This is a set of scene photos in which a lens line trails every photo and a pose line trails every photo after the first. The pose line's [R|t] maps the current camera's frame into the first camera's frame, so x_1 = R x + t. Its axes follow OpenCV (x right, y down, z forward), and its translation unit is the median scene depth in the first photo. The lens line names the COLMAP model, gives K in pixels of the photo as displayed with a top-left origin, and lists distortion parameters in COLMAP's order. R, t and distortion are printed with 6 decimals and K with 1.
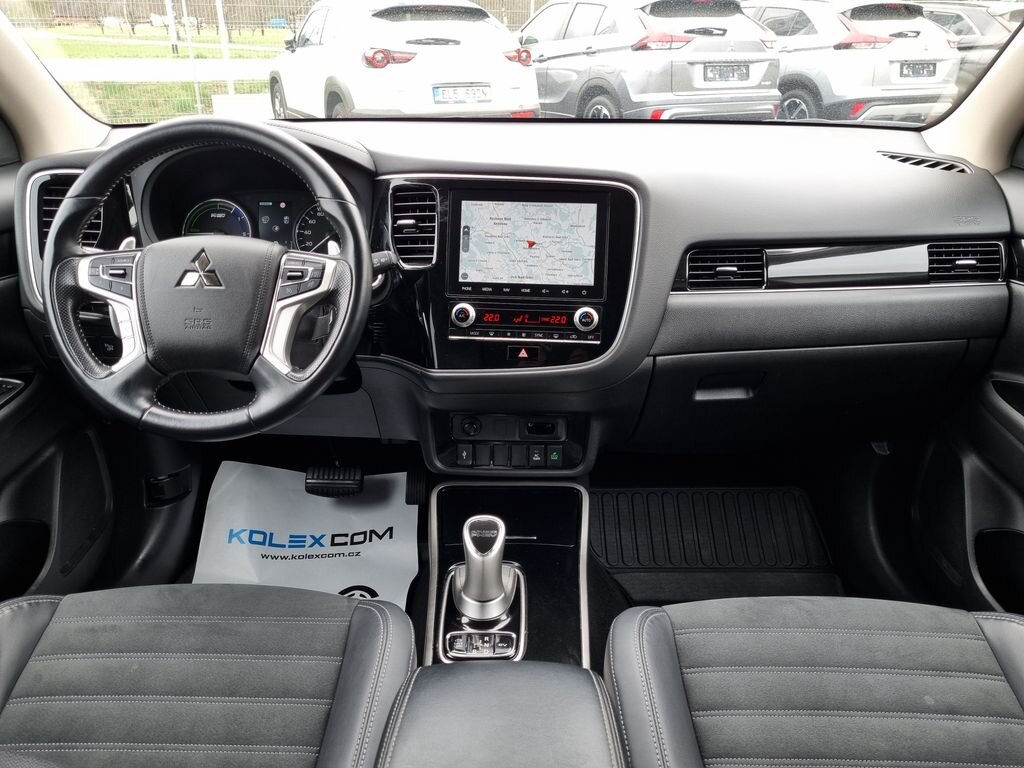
lens RADIAL K [[778.1, 0, 528.0], [0, 778.1, 391.8], [0, 0, 1]] dist [0.038824, -0.023516]
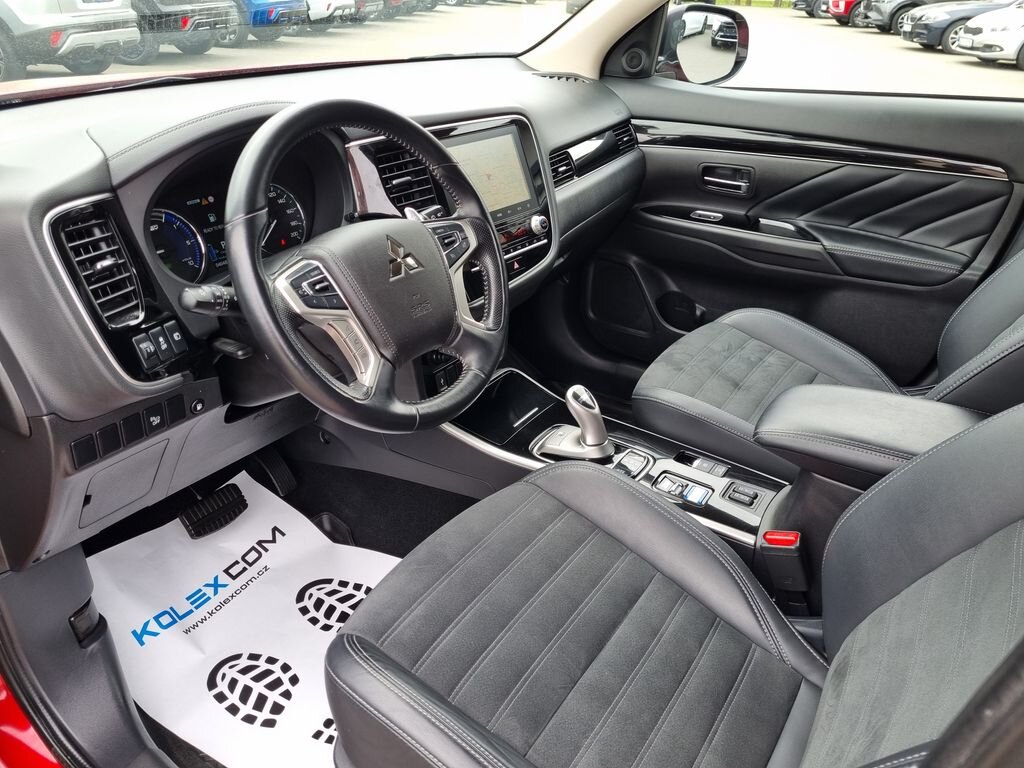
lens RADIAL K [[773.3, 0, 512.0], [0, 773.3, 384.0], [0, 0, 1]] dist [0.038836, -0.001725]
pose [[0.536042, -0.388678, 0.749392, -0.997307], [0.329614, 0.913605, 0.238075, -0.170760], [-0.777183, 0.119392, 0.617845, 0.271848]]
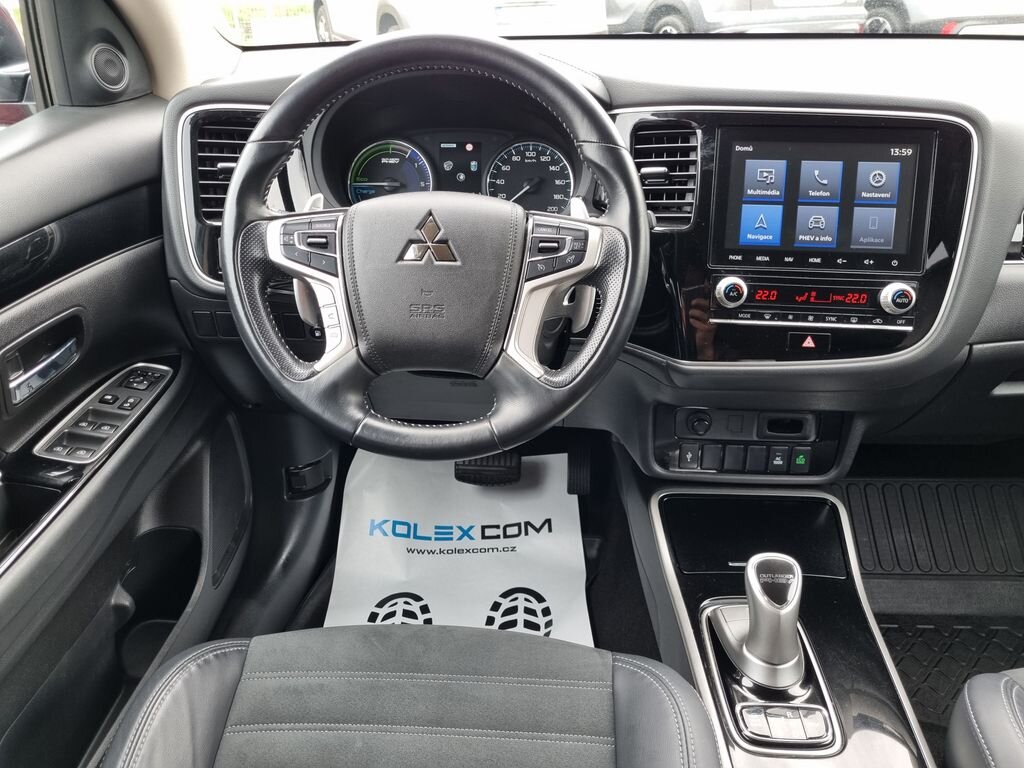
lens RADIAL K [[778.1, 0, 528.0], [0, 778.1, 391.8], [0, 0, 1]] dist [0.038824, -0.023516]
pose [[0.999413, 0.008274, -0.033234, -0.260125], [-0.005519, 0.996605, 0.082147, -0.062378], [0.033800, -0.081915, 0.996066, 0.207711]]
